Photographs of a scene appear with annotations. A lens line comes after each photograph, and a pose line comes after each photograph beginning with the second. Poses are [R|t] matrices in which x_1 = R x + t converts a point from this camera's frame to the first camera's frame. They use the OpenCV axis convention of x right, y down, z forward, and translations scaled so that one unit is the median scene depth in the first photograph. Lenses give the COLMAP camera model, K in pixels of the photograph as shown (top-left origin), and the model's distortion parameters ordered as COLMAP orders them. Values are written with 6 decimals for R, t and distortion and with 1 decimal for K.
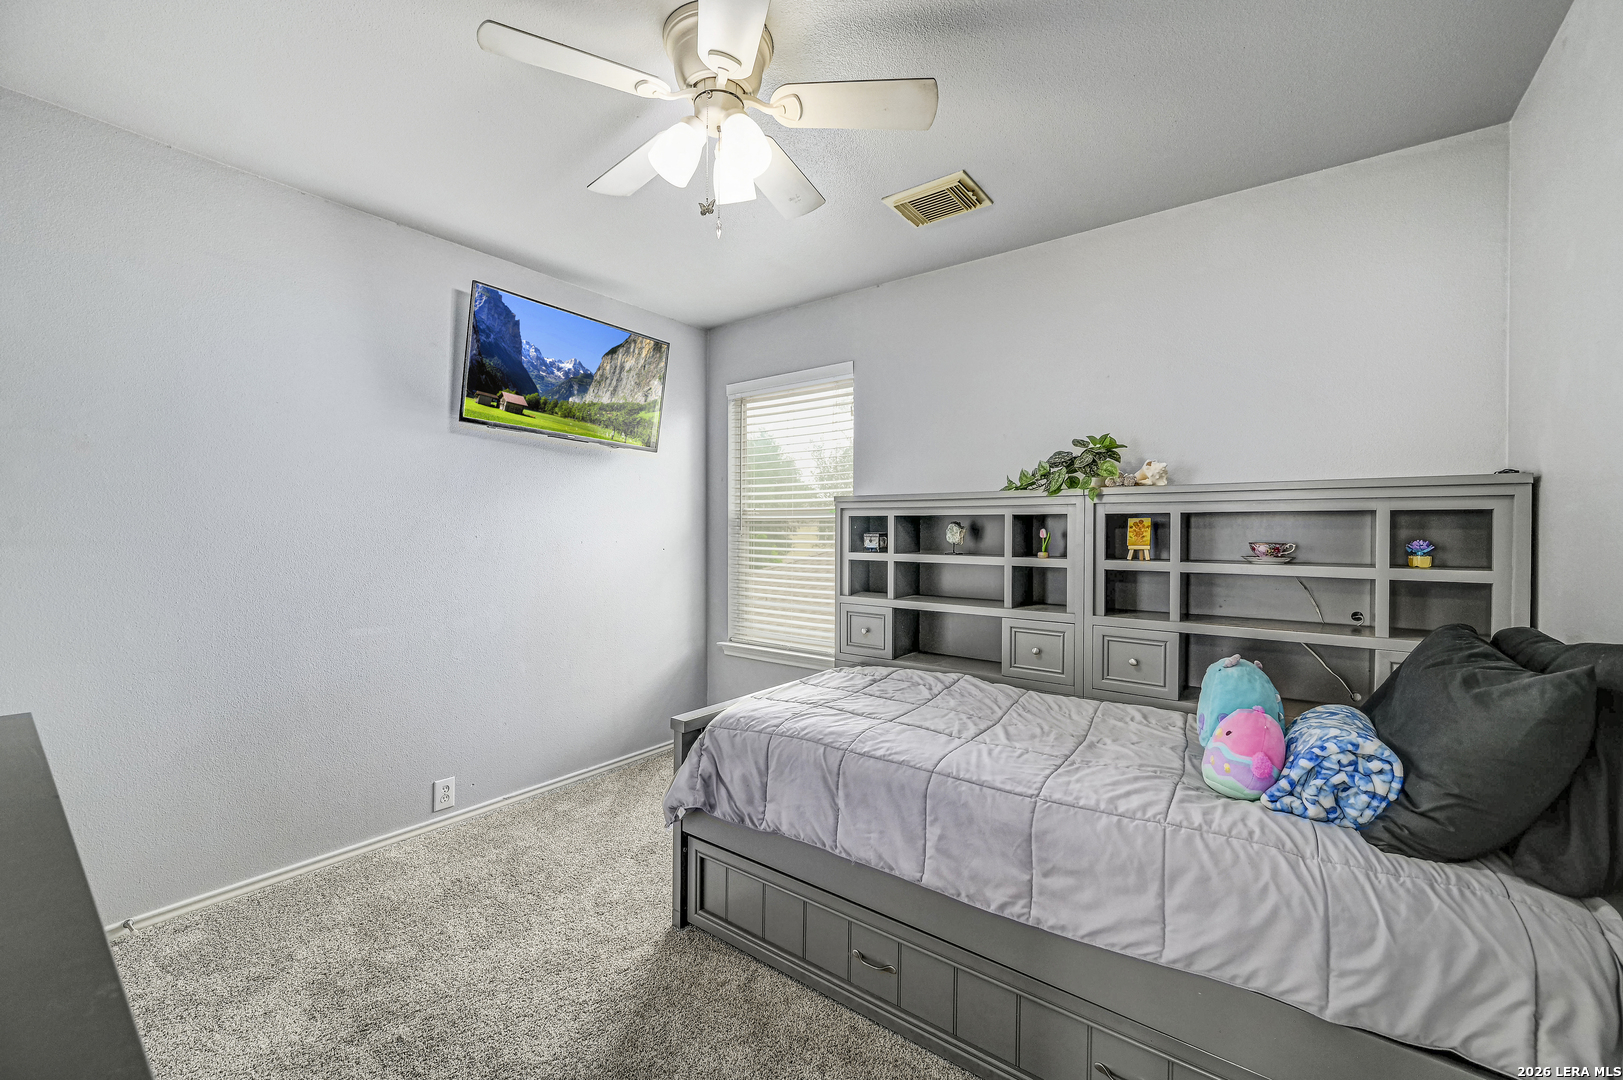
lens RADIAL K [[640.6, 0, 820.5], [0, 640.6, 538.9], [0, 0, 1]] dist [-0.004302, 0.000065]
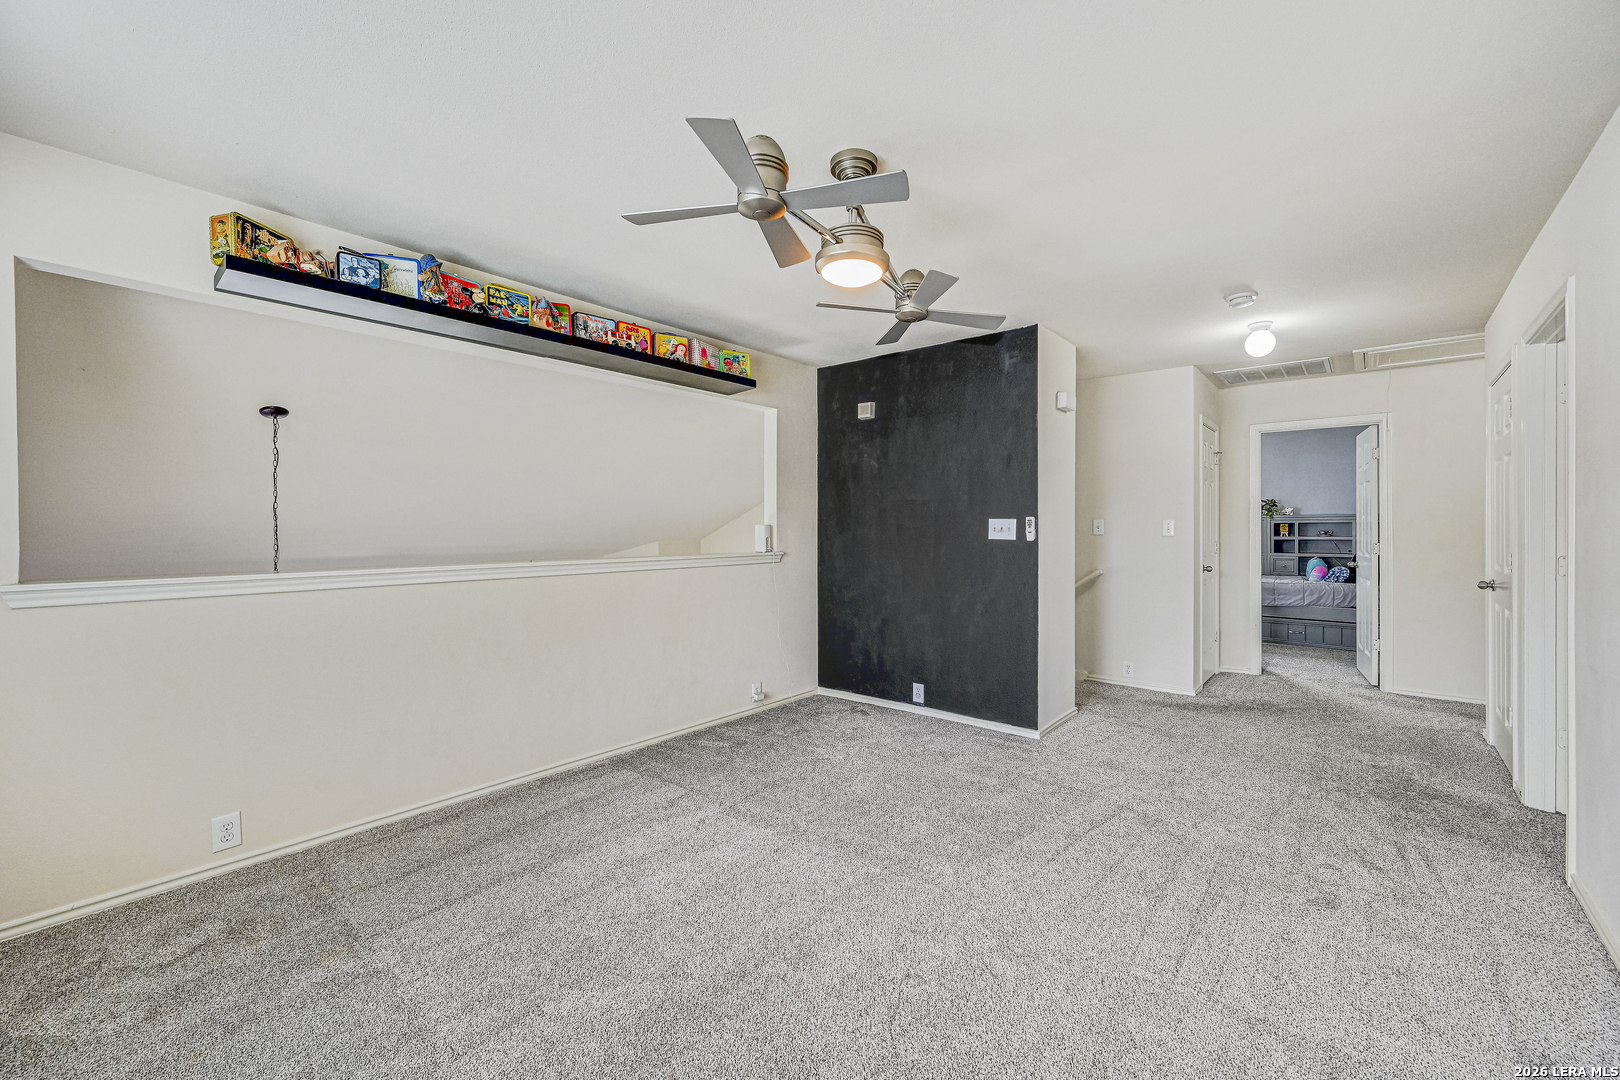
lens RADIAL K [[643.7, 0, 799.1], [0, 643.7, 534.2], [0, 0, 1]] dist [-0.004529, 0.000970]
pose [[0.996130, -0.017734, -0.086079, -1.890959], [0.018456, 0.999801, 0.007598, -0.055758], [0.085927, -0.009157, 0.996259, -2.790738]]
